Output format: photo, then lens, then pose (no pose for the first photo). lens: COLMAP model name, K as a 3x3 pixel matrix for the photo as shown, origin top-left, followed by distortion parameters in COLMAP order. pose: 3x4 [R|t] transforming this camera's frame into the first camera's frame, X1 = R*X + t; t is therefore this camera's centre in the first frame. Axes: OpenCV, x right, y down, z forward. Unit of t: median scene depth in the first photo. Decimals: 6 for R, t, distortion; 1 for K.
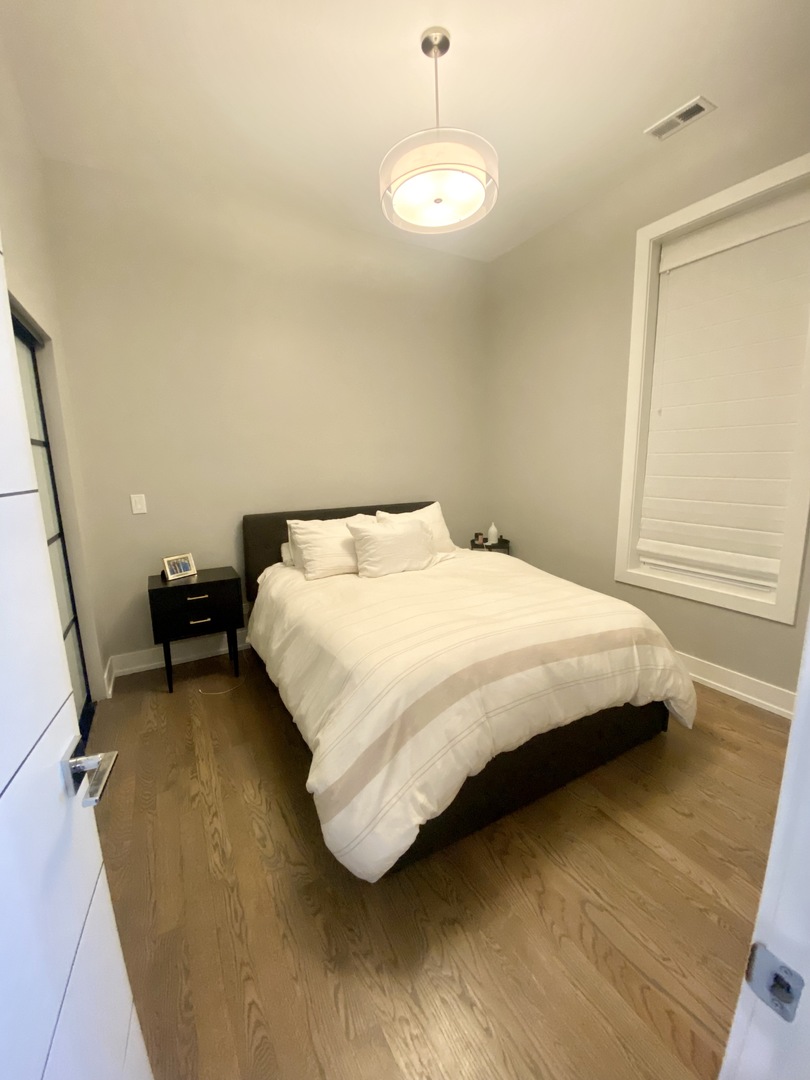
lens RADIAL K [[432.2, 0, 402.9], [0, 432.2, 543.6], [0, 0, 1]] dist [0.022758, -0.019732]
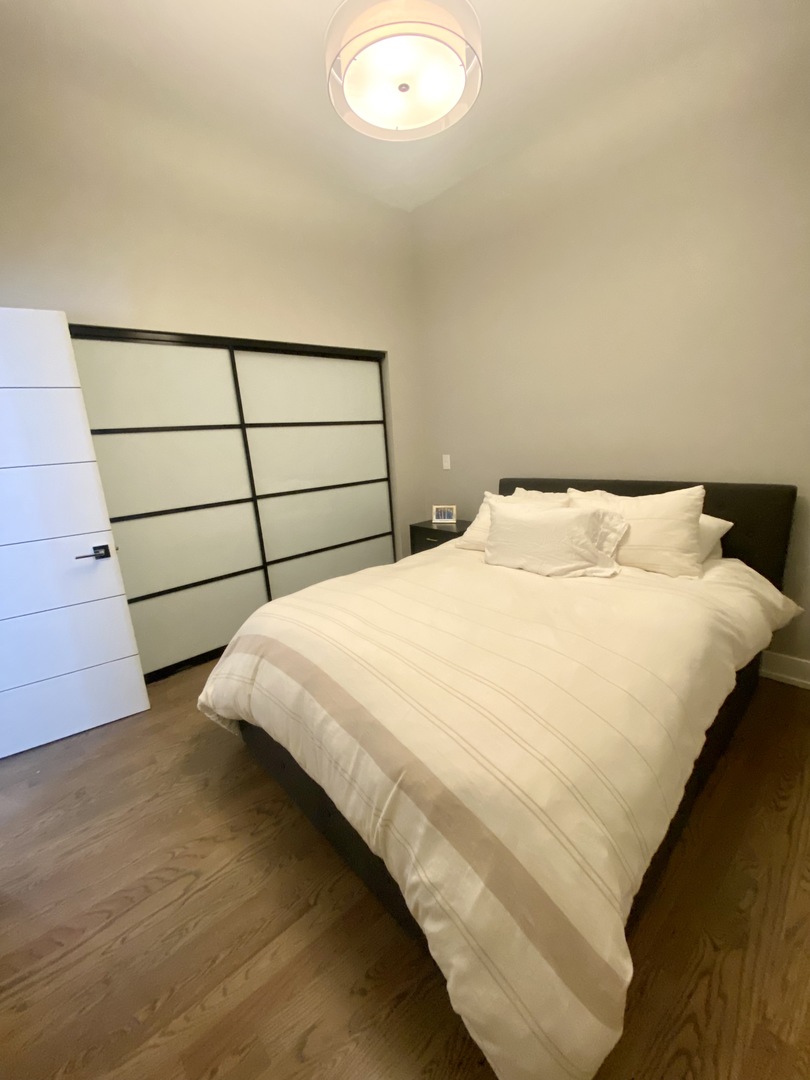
lens RADIAL K [[432.2, 0, 402.9], [0, 432.2, 543.6], [0, 0, 1]] dist [0.022758, -0.019732]
pose [[0.223085, 0.234494, -0.946174, 1.093554], [-0.117695, 0.970014, 0.212652, -0.193154], [0.967668, 0.063920, 0.243994, 0.960942]]
